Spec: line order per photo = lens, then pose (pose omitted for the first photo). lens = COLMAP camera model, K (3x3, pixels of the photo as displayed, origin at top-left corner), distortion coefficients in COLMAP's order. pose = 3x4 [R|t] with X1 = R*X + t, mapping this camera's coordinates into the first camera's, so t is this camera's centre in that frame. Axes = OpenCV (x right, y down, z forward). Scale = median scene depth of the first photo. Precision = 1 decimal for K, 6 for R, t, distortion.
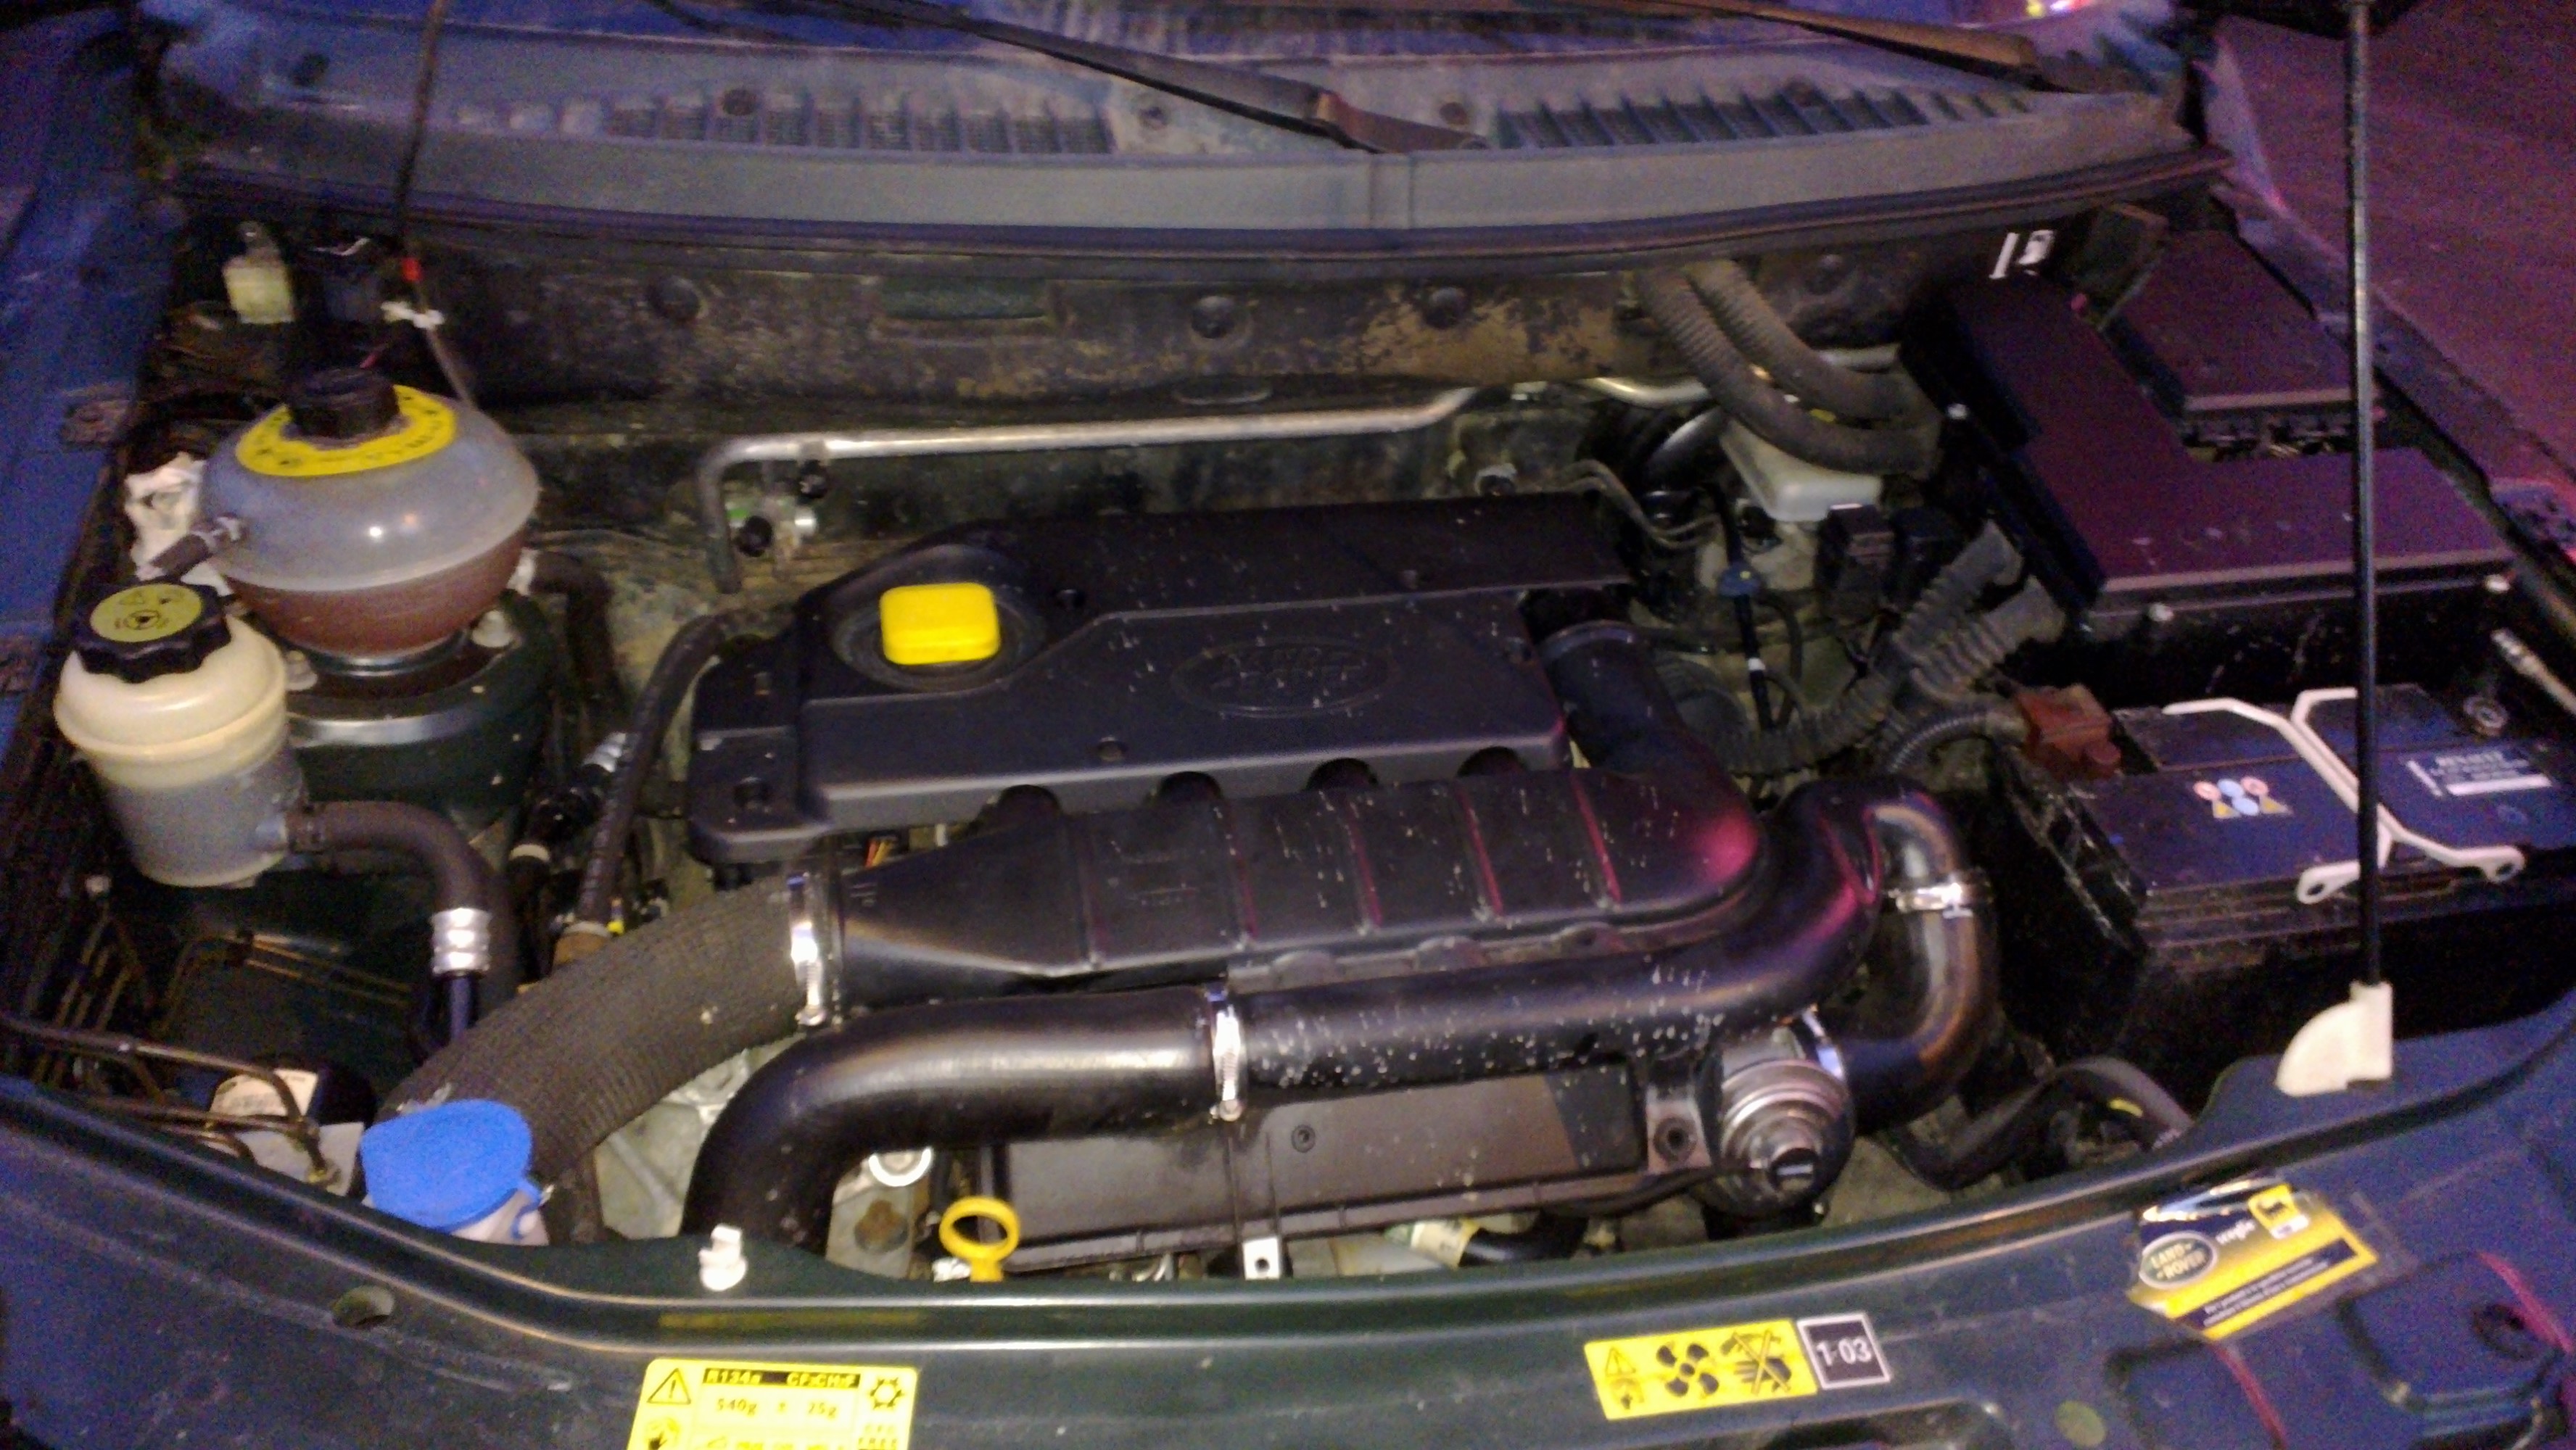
lens RADIAL K [[1946.2, 0, 1308.6], [0, 1946.2, 693.1], [0, 0, 1]] dist [0.271276, -0.598020]
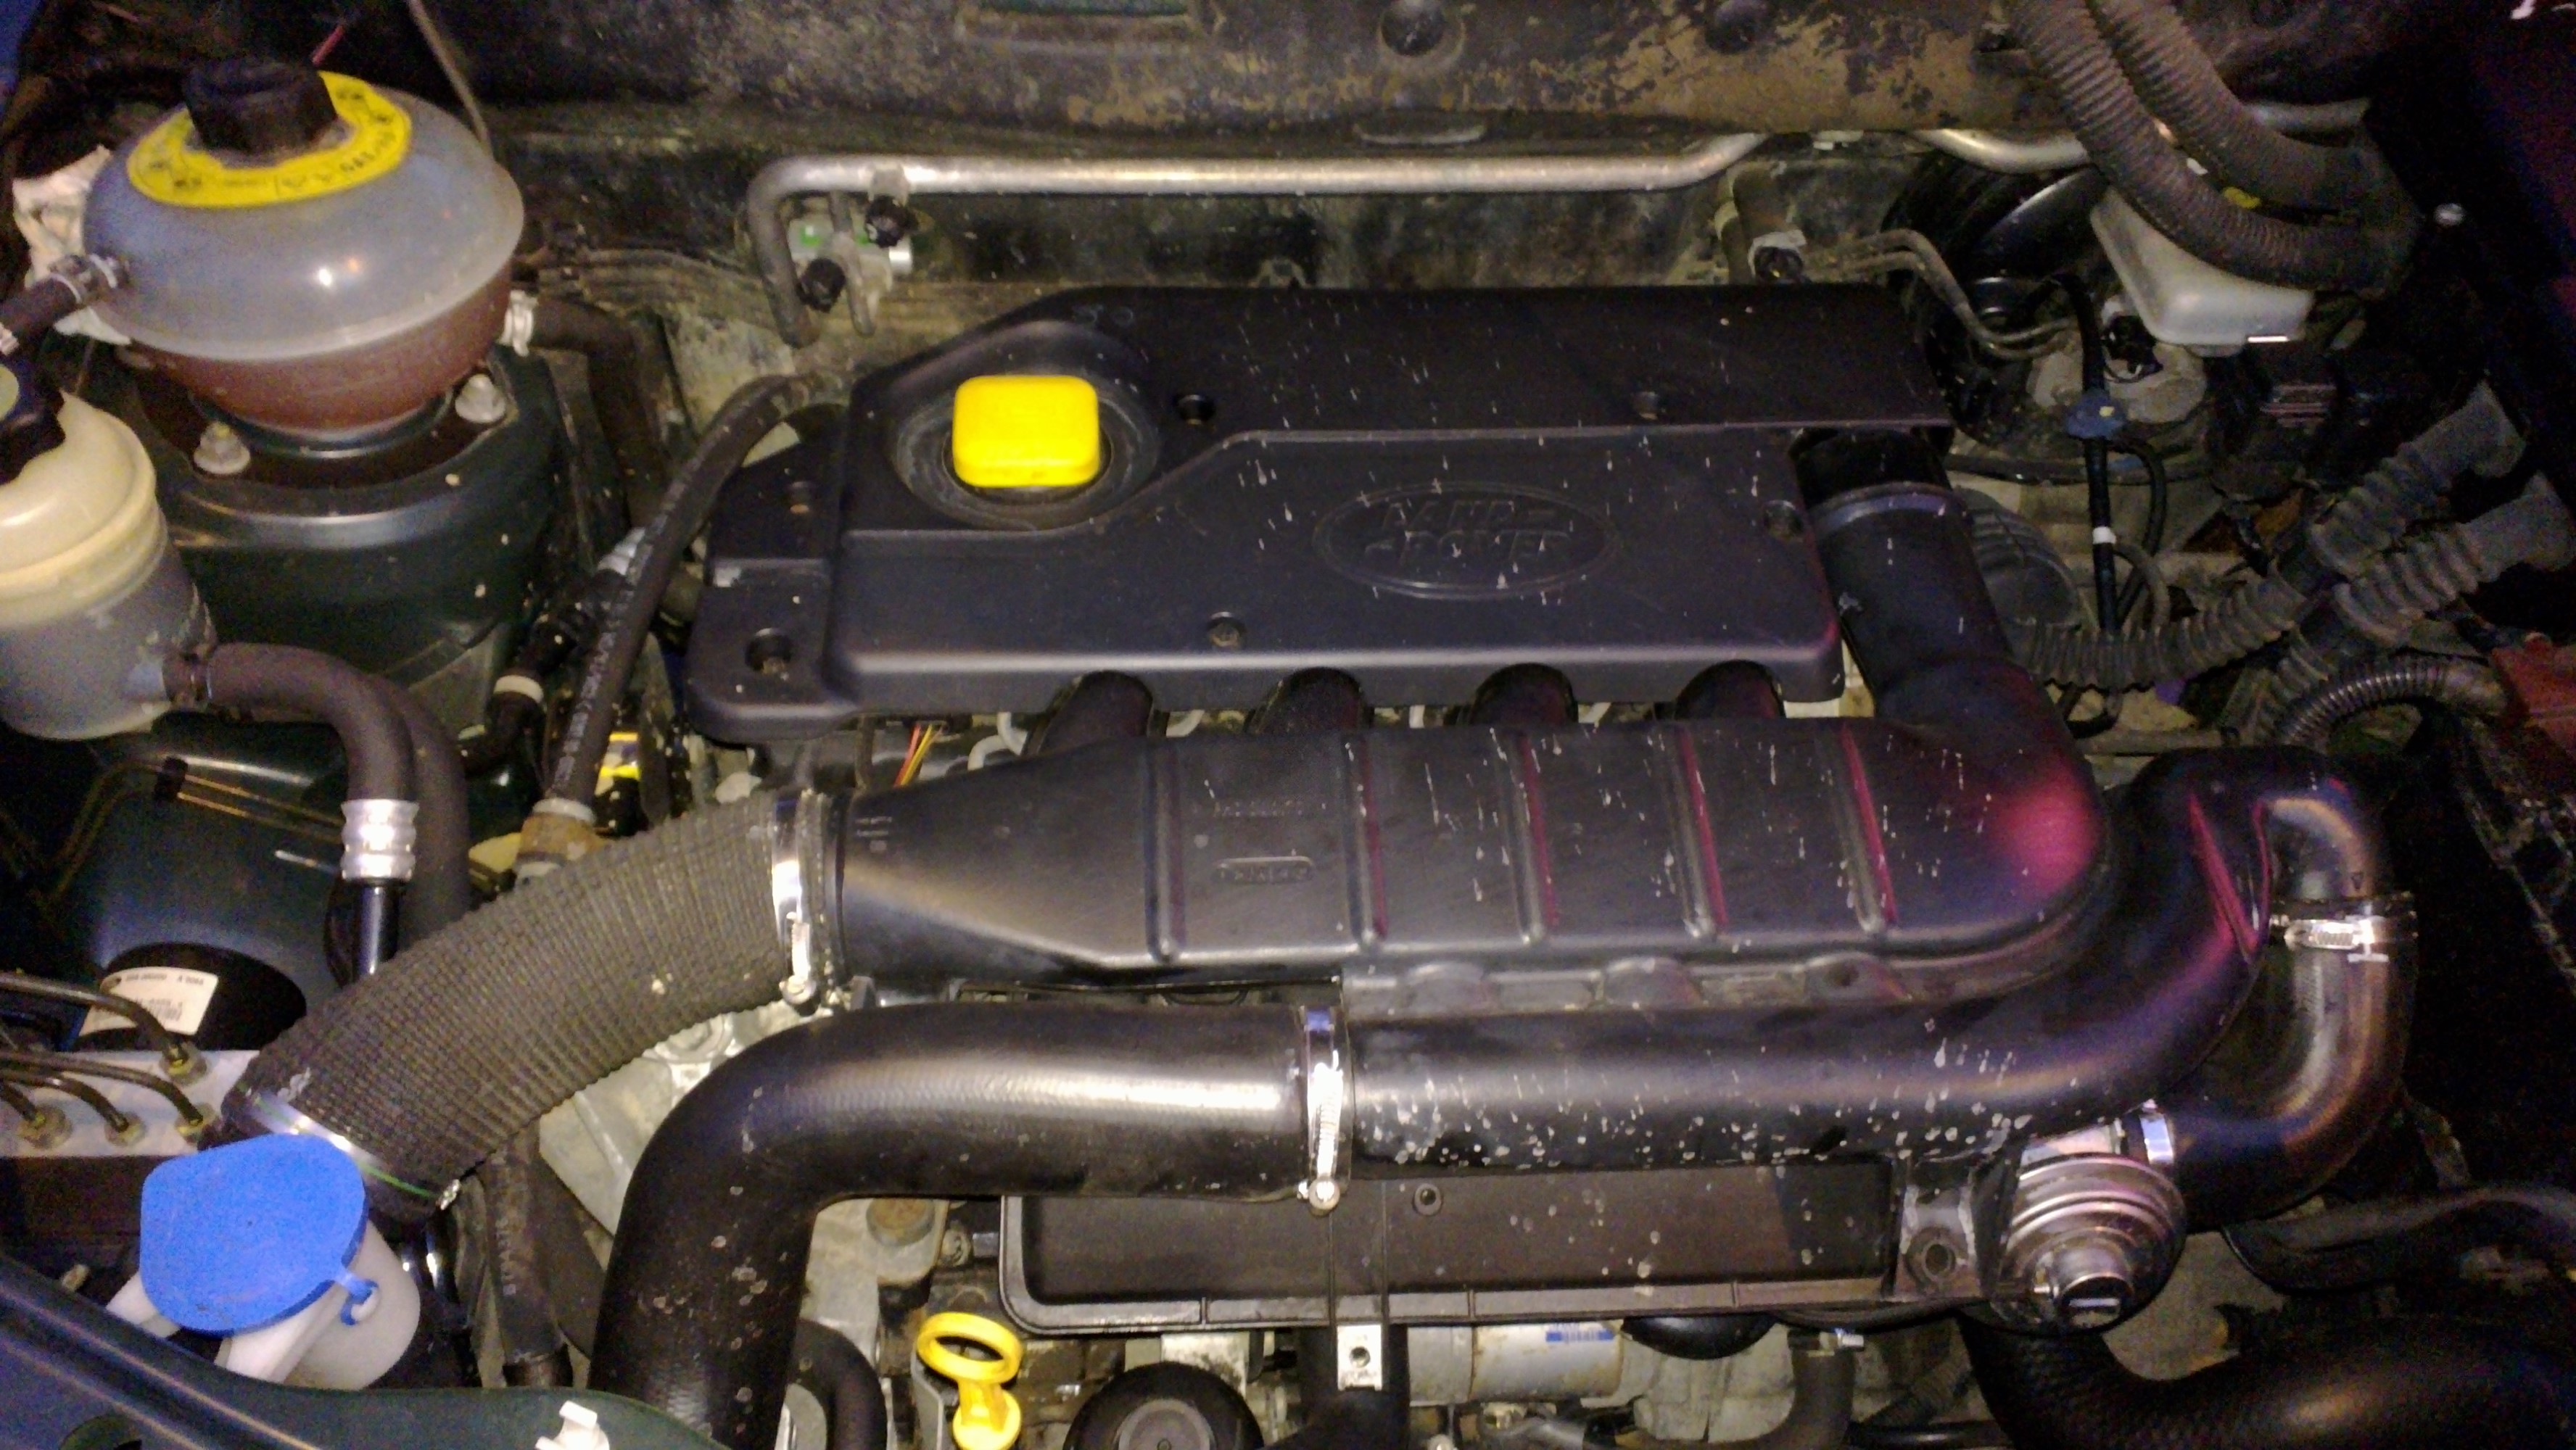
lens RADIAL K [[1992.2, 0, 1288.0], [0, 1992.2, 725.0], [0, 0, 1]] dist [0.180382, -0.305033]
pose [[0.990613, 0.087285, -0.105200, 0.008005], [-0.067481, 0.981540, 0.178958, -0.071031], [0.118879, -0.170179, 0.978216, 0.221933]]
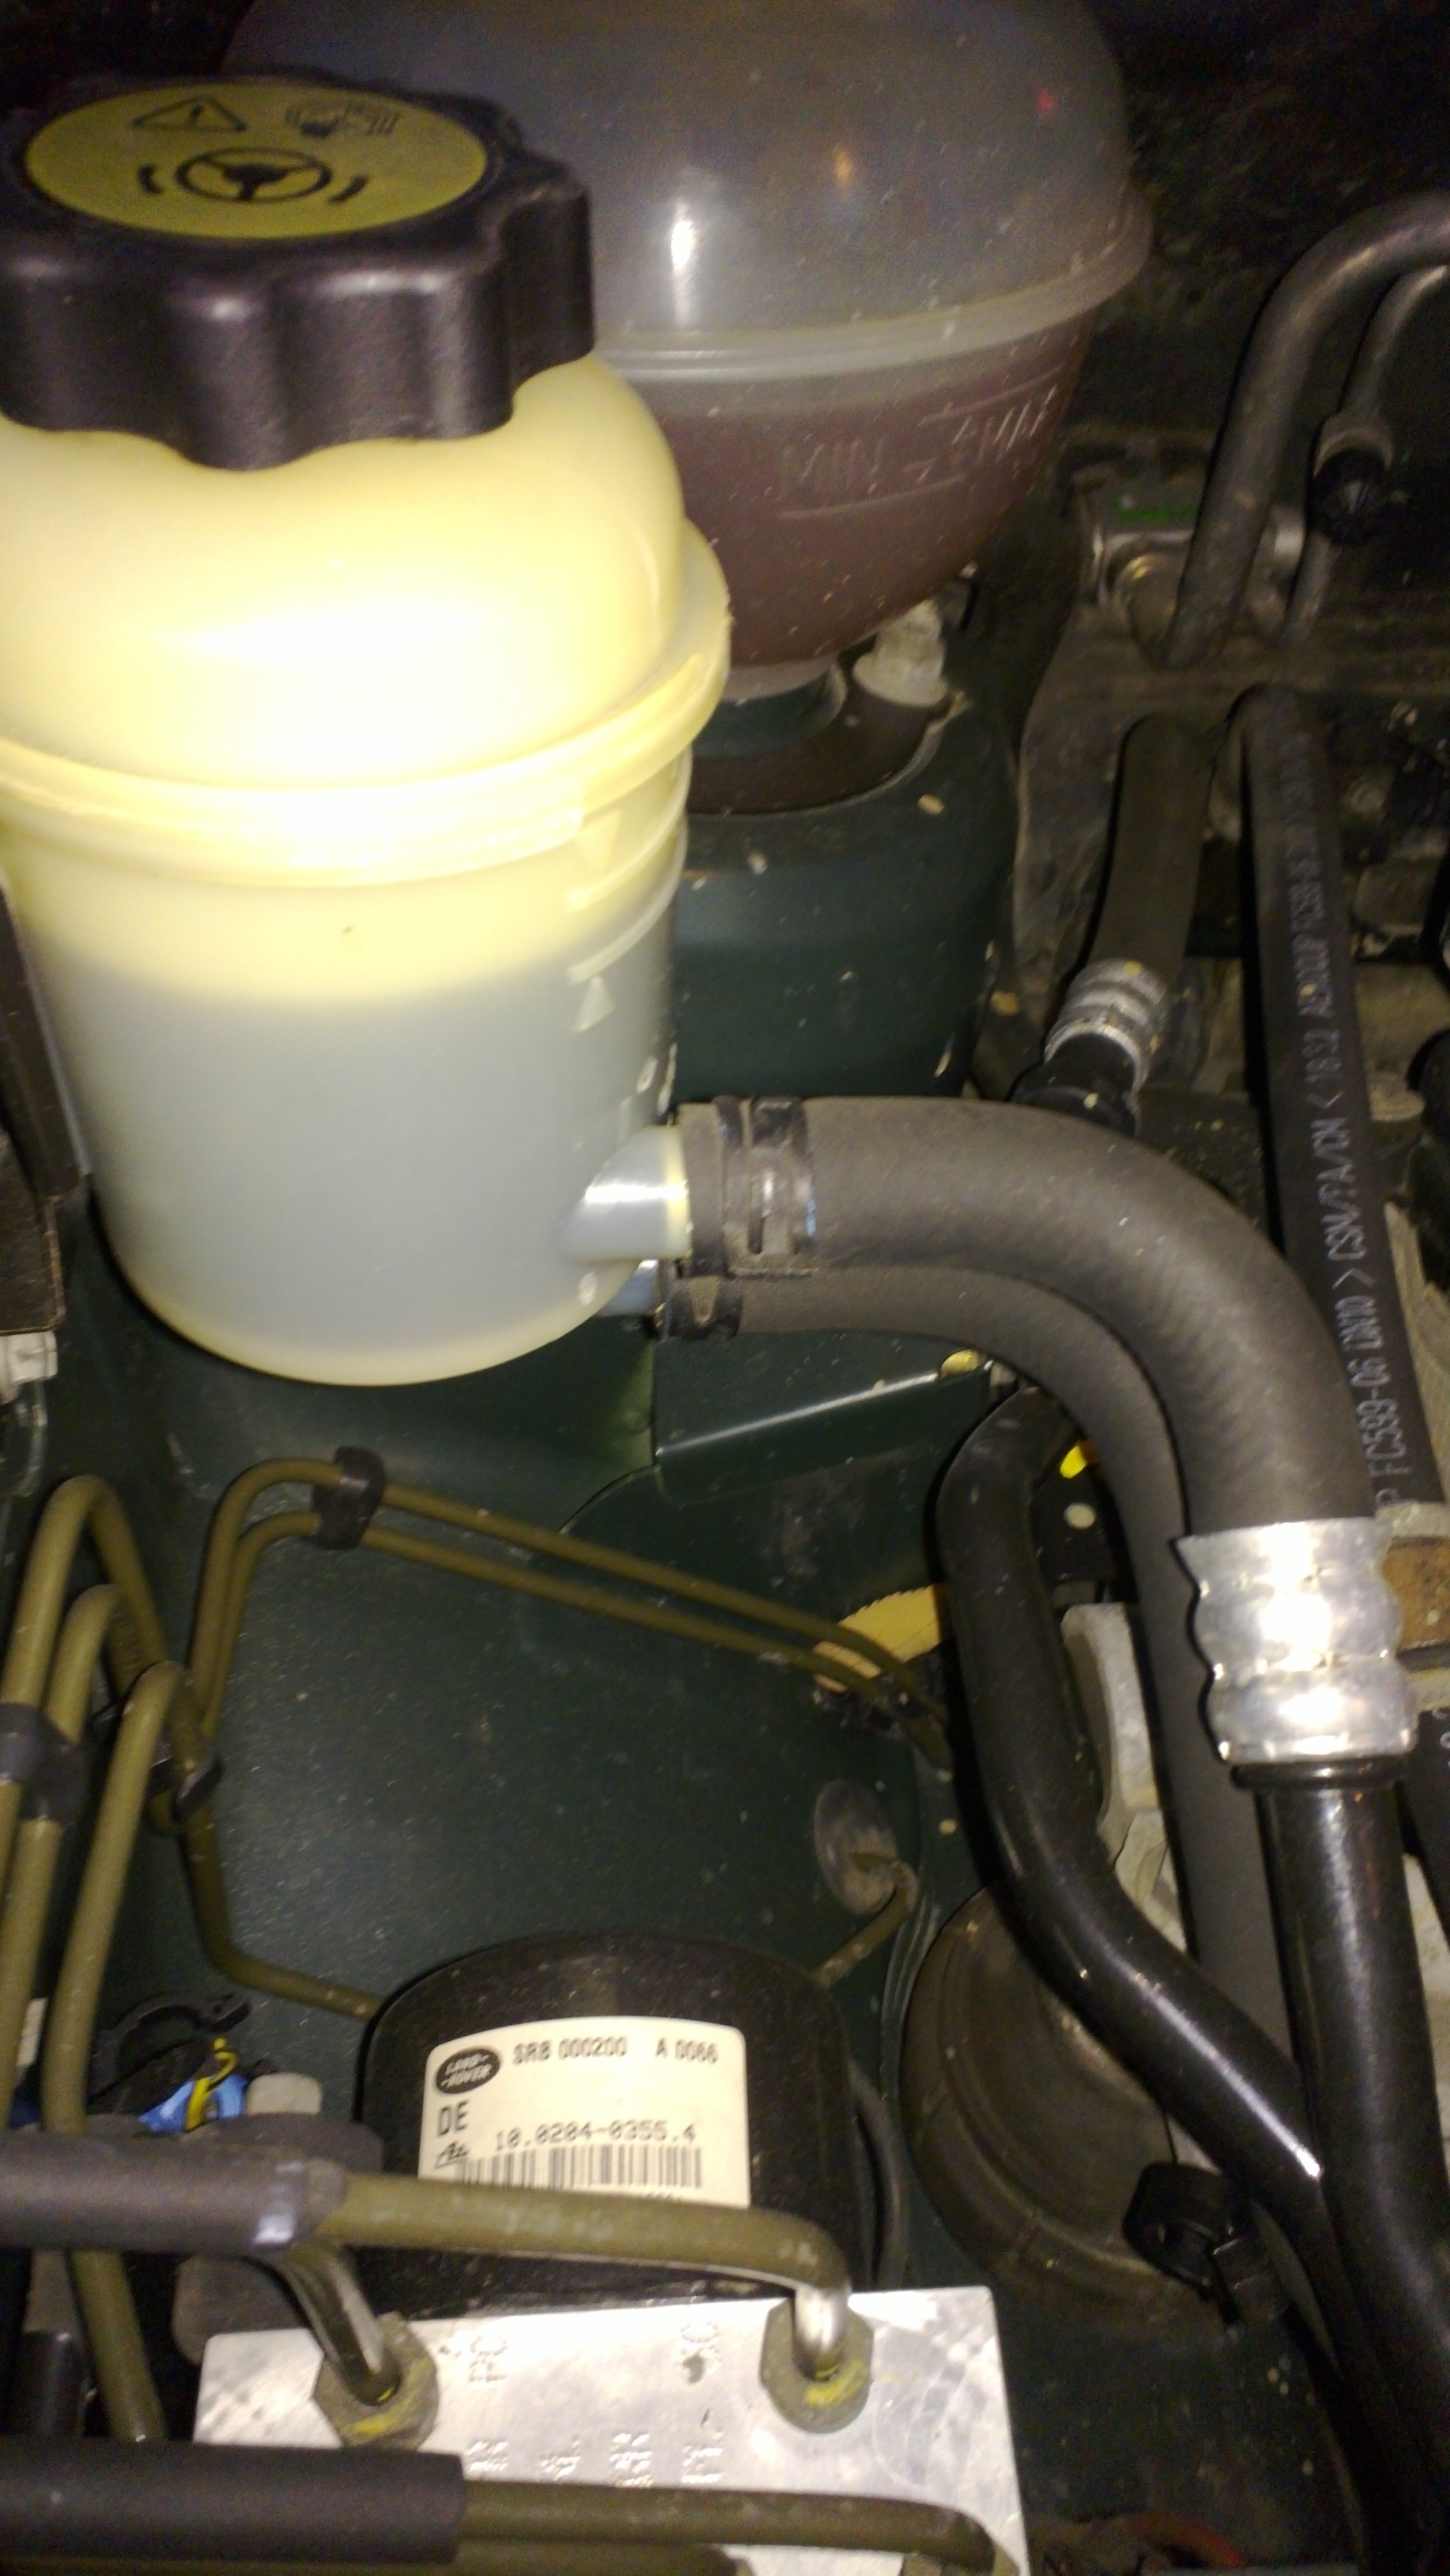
lens RADIAL K [[1992.2, 0, 725.0], [0, 1992.2, 1288.0], [0, 0, 1]] dist [0.180382, -0.305033]
pose [[0.986449, 0.024845, -0.162176, -0.378486], [-0.004178, 0.991952, 0.126548, 0.038045], [0.164014, -0.124156, 0.978614, 0.605717]]
